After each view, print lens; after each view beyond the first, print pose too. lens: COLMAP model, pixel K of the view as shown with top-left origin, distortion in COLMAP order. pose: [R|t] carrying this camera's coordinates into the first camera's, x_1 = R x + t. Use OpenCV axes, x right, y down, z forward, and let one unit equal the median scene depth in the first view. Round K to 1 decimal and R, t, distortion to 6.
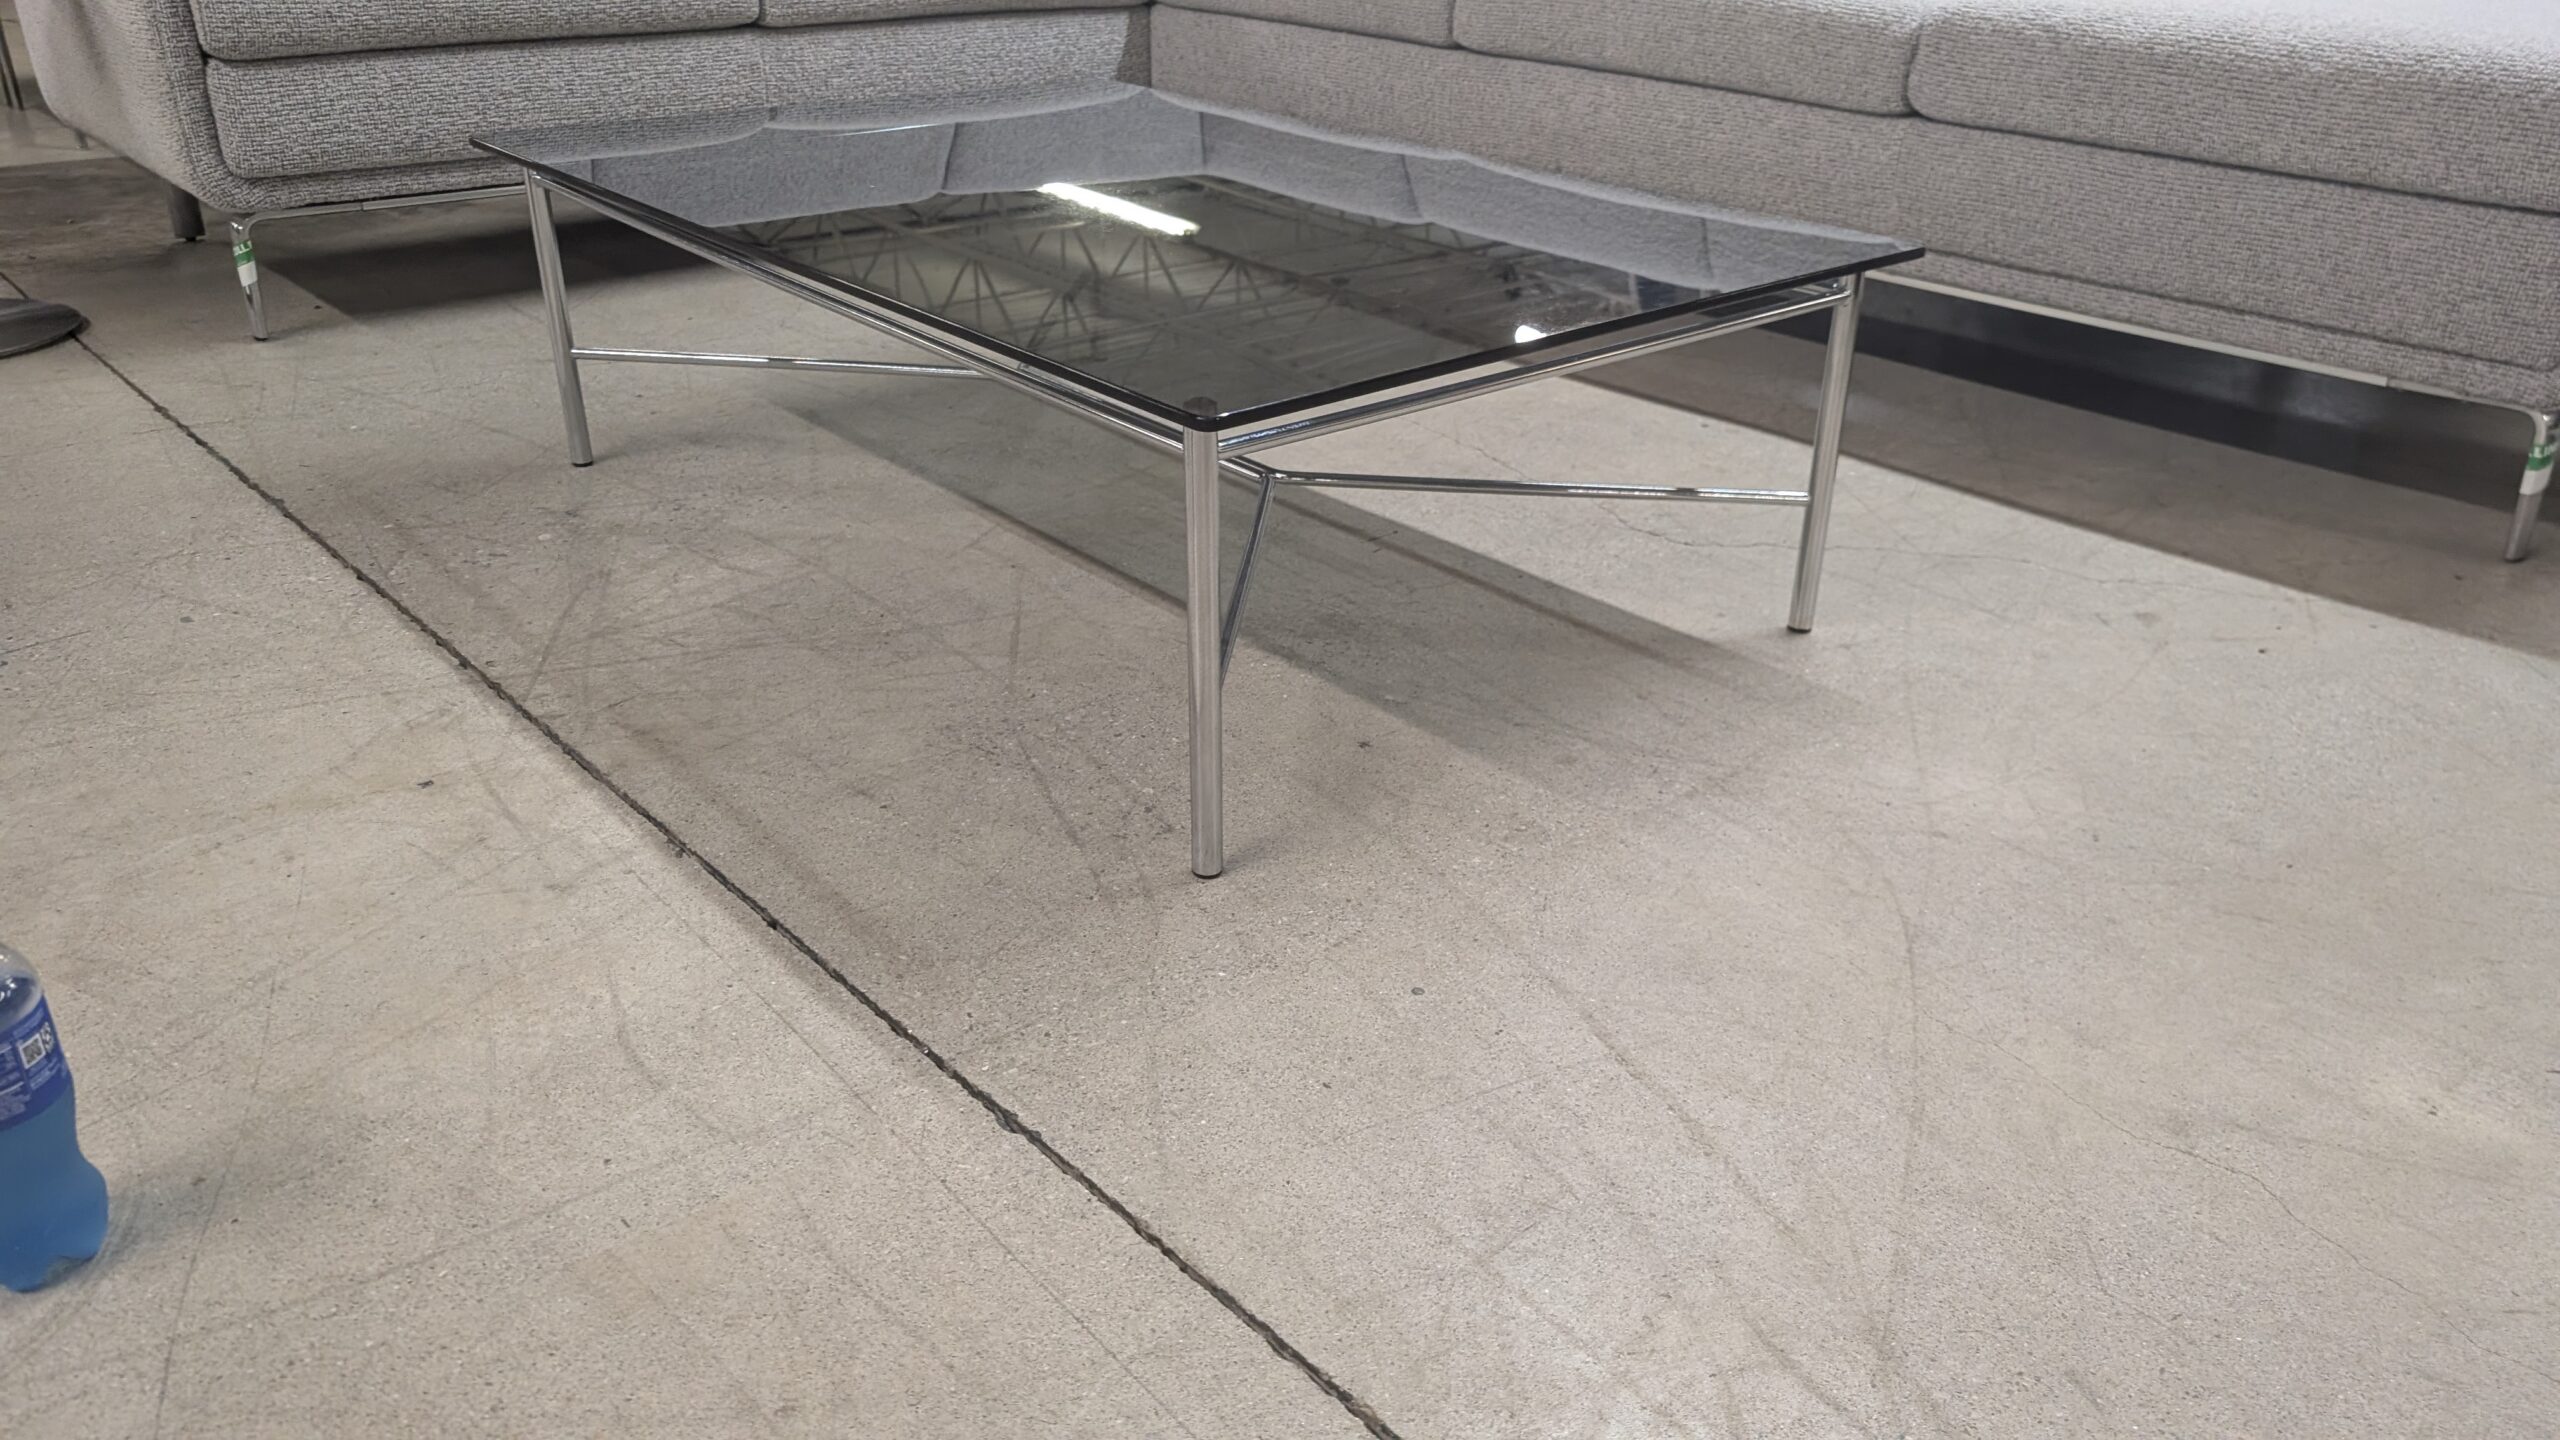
lens RADIAL K [[2017.7, 0, 1280.0], [0, 2017.7, 720.0], [0, 0, 1]] dist [0.010820, -0.007435]
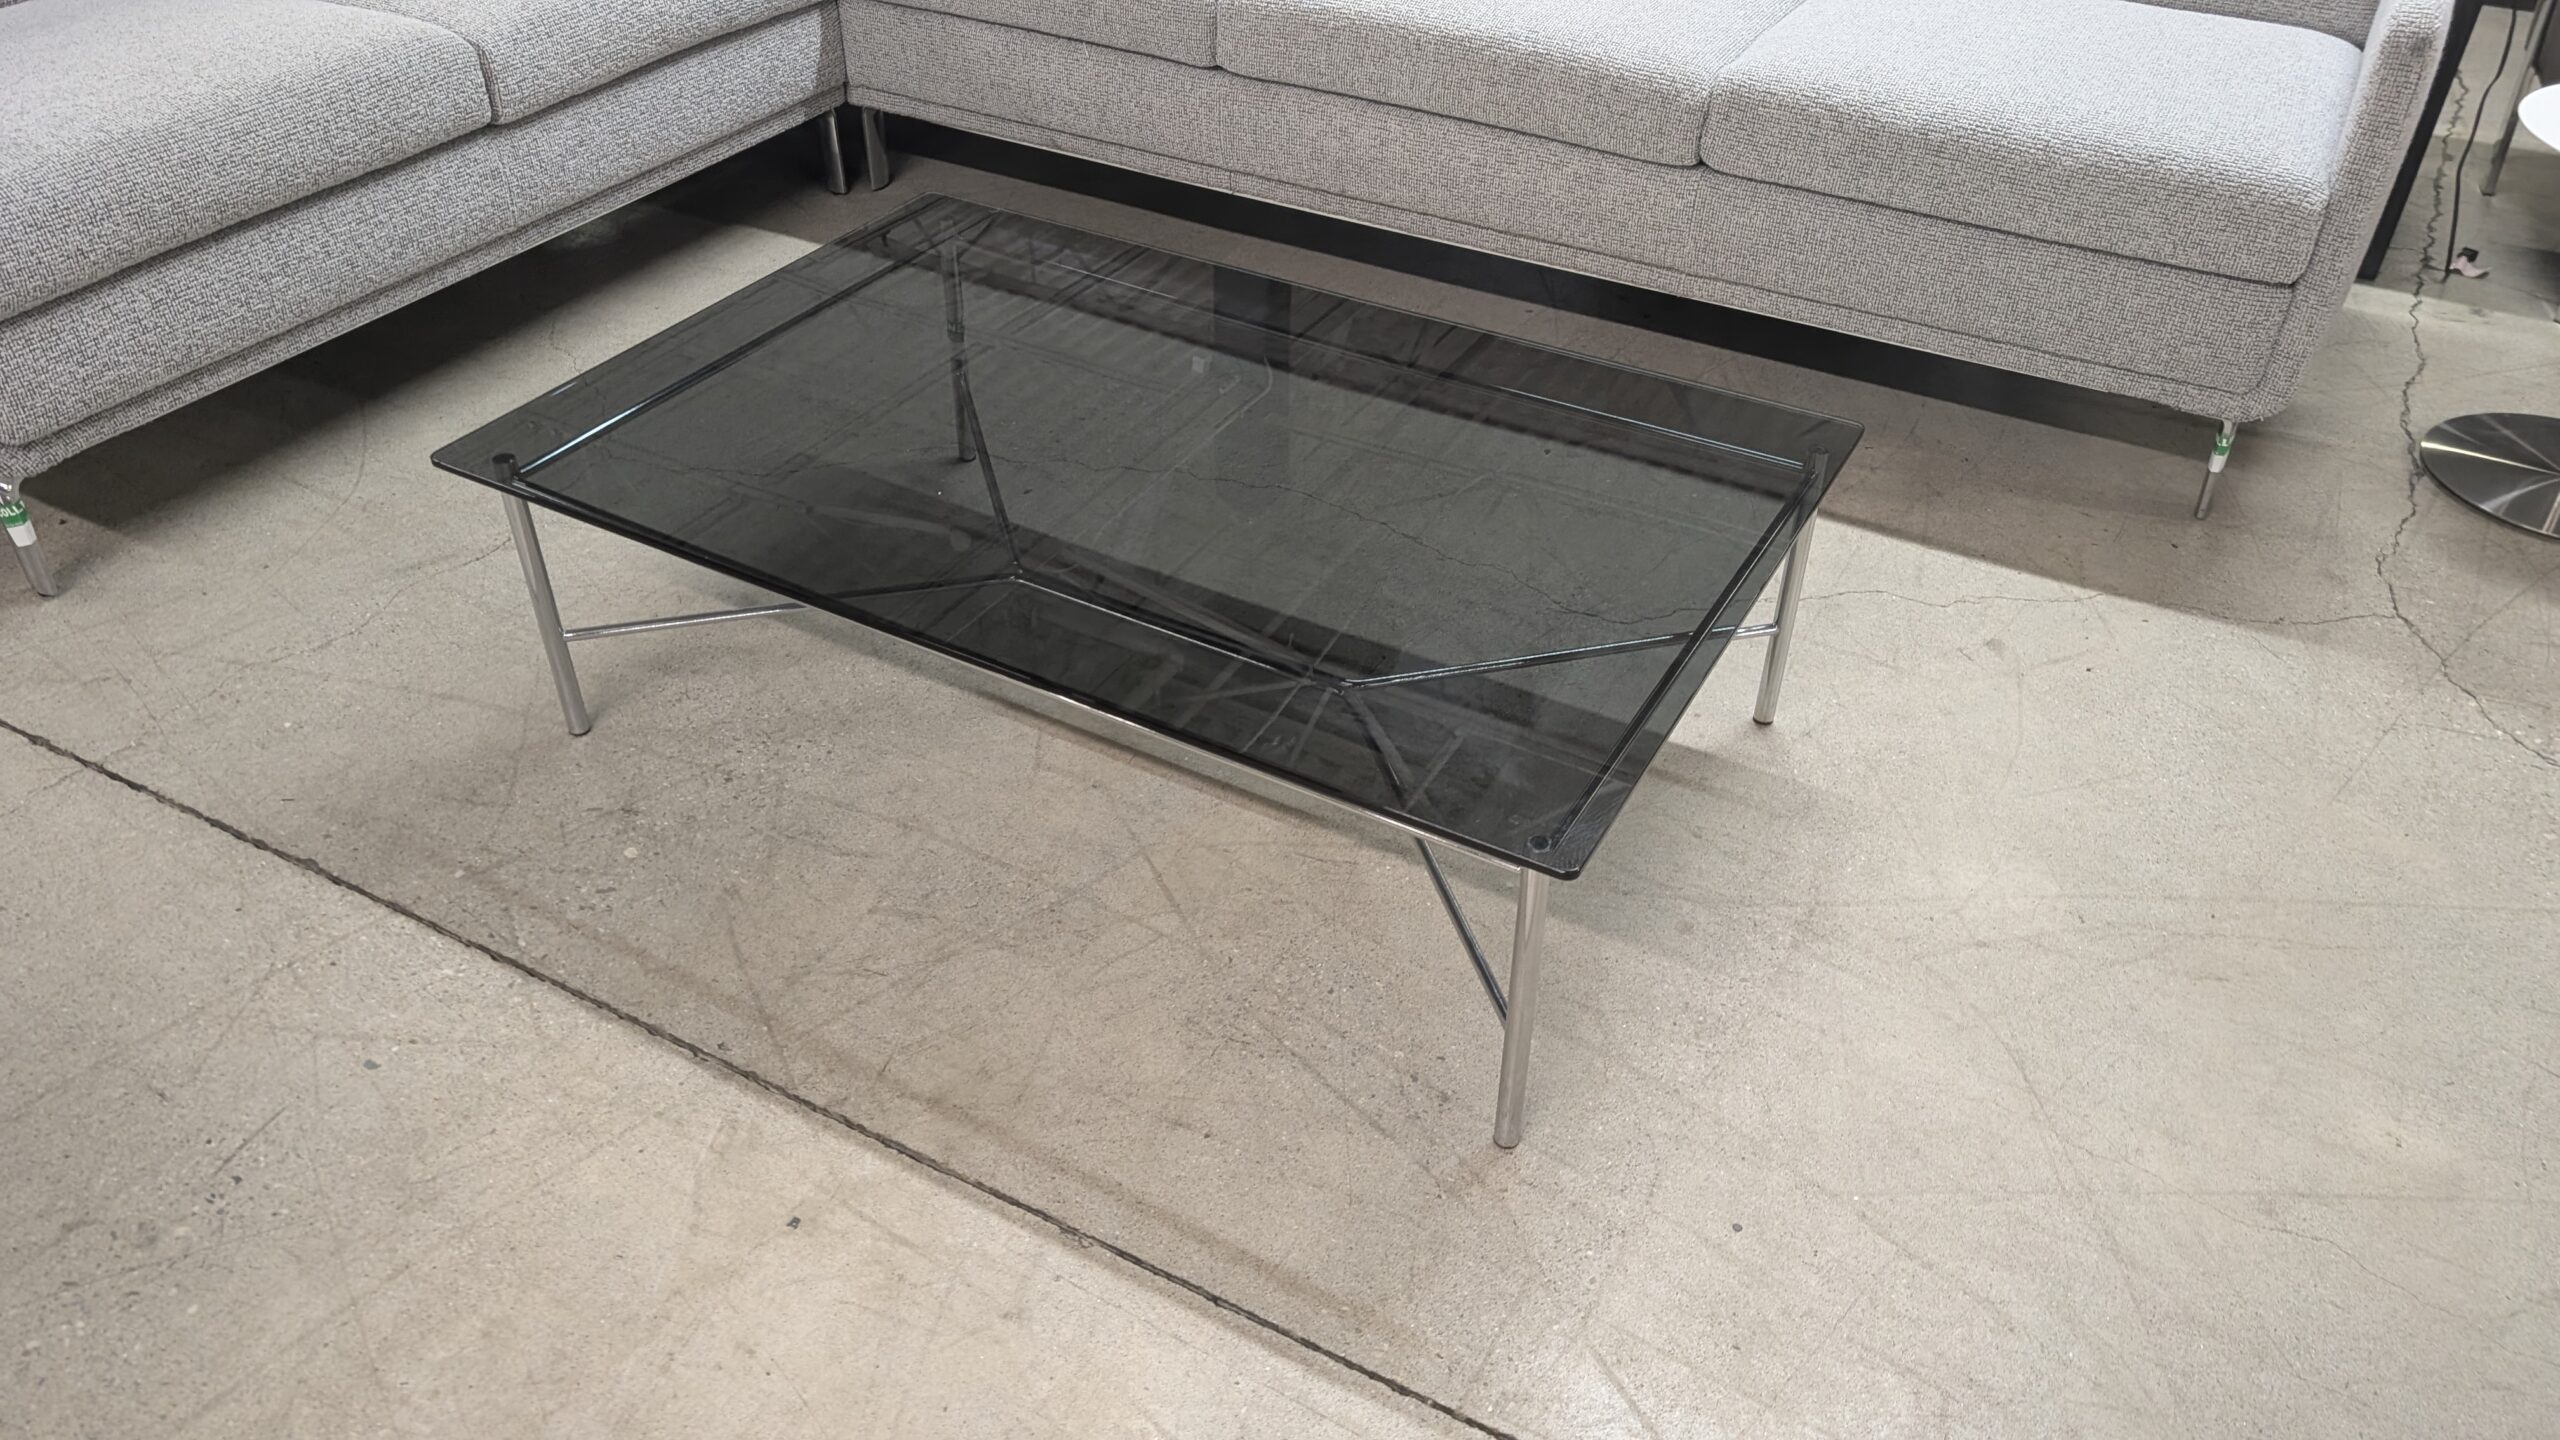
lens RADIAL K [[2036.4, 0, 1280.0], [0, 2036.4, 720.0], [0, 0, 1]] dist [0.010397, 0.005428]
pose [[0.936633, -0.211188, 0.279496, -0.311112], [0.146486, 0.960861, 0.235133, -0.326712], [-0.318214, -0.179291, 0.930911, -0.042157]]
